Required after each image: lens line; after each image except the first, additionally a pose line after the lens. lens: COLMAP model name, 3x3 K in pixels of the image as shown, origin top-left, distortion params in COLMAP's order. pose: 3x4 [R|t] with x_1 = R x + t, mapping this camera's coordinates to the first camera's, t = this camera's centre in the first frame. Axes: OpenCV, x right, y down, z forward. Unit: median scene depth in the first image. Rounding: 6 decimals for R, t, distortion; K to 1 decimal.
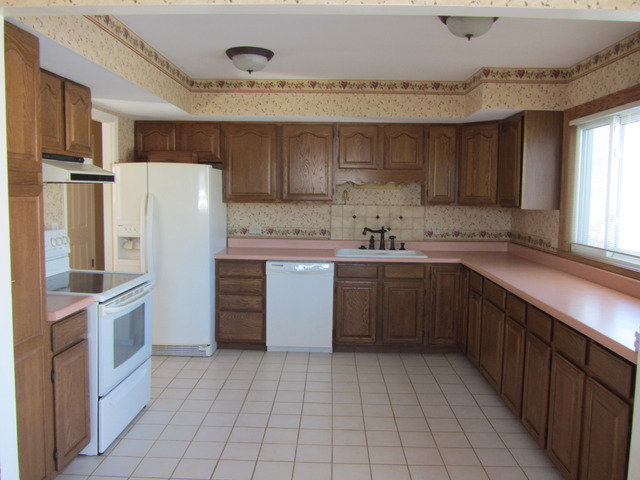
lens RADIAL K [[524.2, 0, 320.9], [0, 524.2, 232.2], [0, 0, 1]] dist [-0.040555, 0.006348]
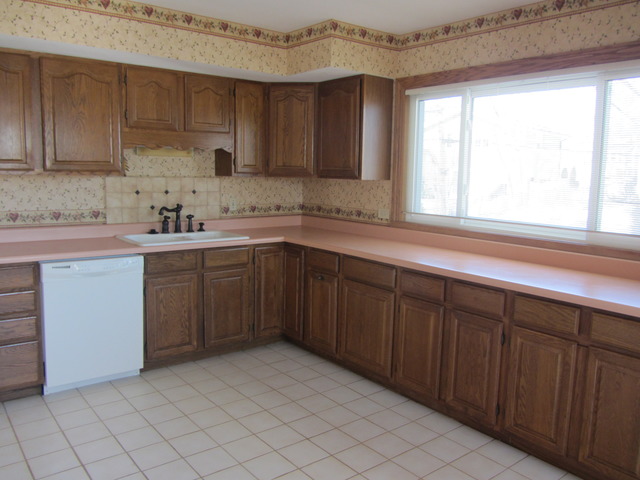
lens RADIAL K [[524.2, 0, 320.9], [0, 524.2, 232.2], [0, 0, 1]] dist [-0.040555, 0.006348]
pose [[0.768520, -0.071539, 0.635814, -0.244106], [0.037409, 0.997054, 0.066966, -0.013810], [-0.638731, -0.027680, 0.768932, 0.270763]]
